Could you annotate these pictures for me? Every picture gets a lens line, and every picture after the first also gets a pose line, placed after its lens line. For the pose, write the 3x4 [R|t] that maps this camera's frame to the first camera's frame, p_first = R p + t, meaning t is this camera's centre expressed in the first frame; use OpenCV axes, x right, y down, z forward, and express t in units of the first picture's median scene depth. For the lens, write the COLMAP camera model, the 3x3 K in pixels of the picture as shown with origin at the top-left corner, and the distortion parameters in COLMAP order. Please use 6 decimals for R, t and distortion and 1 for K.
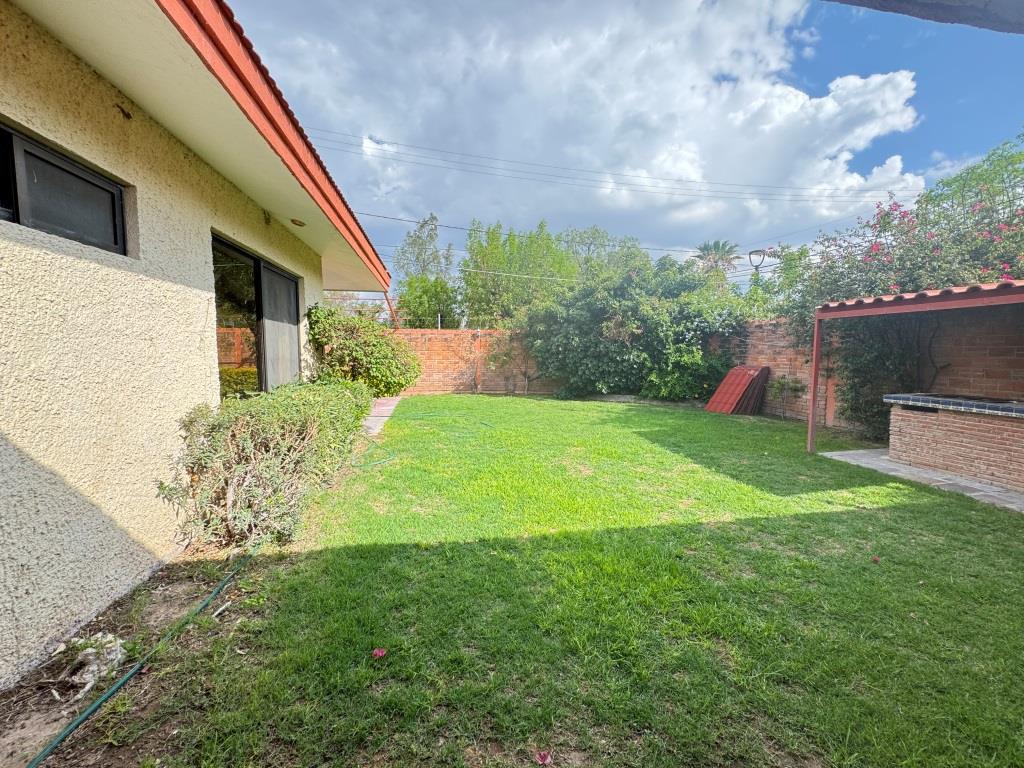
lens RADIAL K [[407.5, 0, 510.9], [0, 407.5, 384.1], [0, 0, 1]] dist [-0.003870, 0.000782]
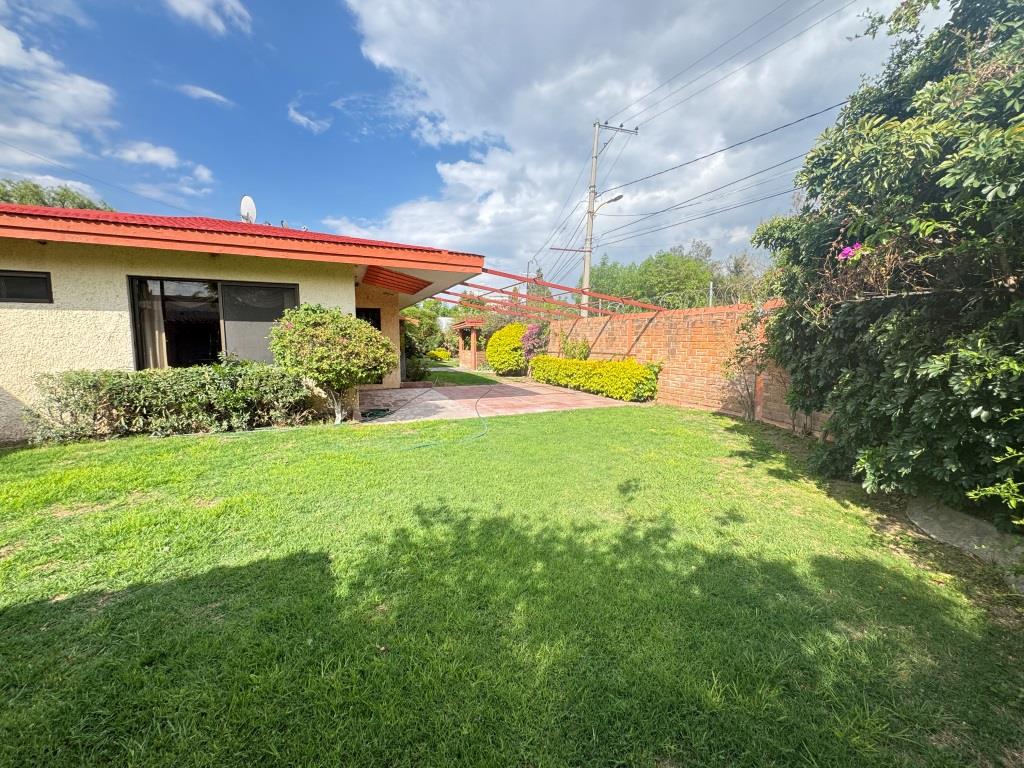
lens RADIAL K [[407.5, 0, 512.2], [0, 407.5, 382.5], [0, 0, 1]] dist [-0.003870, 0.000782]
pose [[0.221746, 0.098028, -0.970164, 0.638208], [-0.078637, 0.993491, 0.082411, -0.081949], [0.971928, 0.058016, 0.228012, 0.986922]]
